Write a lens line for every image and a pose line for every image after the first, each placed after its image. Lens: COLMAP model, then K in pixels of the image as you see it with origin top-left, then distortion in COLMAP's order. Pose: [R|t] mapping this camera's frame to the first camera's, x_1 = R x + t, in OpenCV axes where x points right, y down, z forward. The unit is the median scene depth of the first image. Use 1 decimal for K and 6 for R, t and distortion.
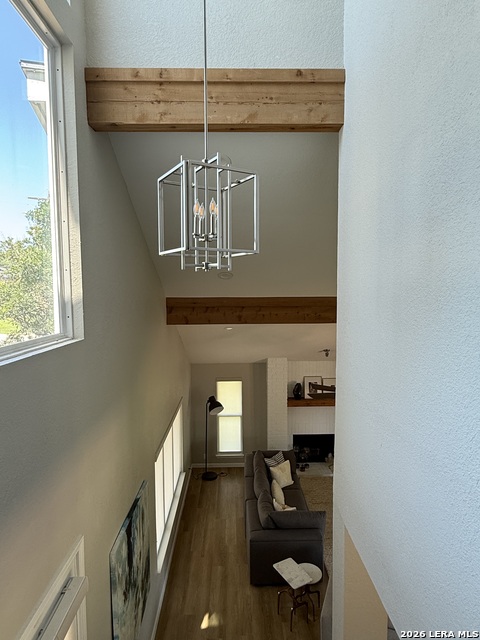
lens RADIAL K [[411.3, 0, 240.0], [0, 411.3, 320.0], [0, 0, 1]] dist [-0.001106, -0.000210]
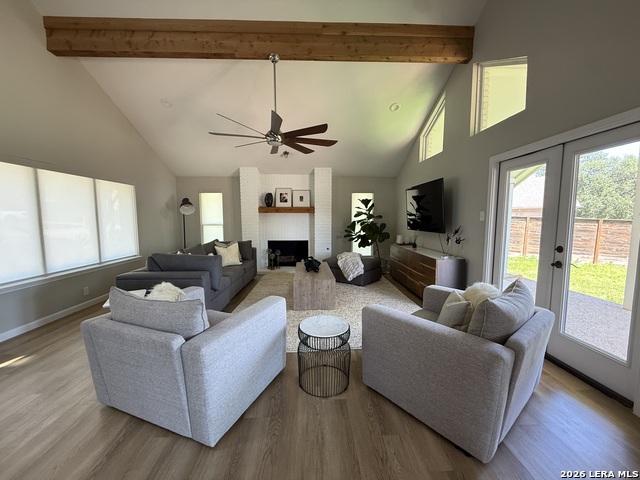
lens RADIAL K [[255.5, 0, 320.0], [0, 255.5, 240.0], [0, 0, 1]] dist [-0.000988, -0.000111]
pose [[0.999810, 0.003688, 0.019130, 0.266863], [-0.003907, 0.999927, 0.011432, 0.274002], [-0.019087, -0.011505, 0.999752, 0.284737]]
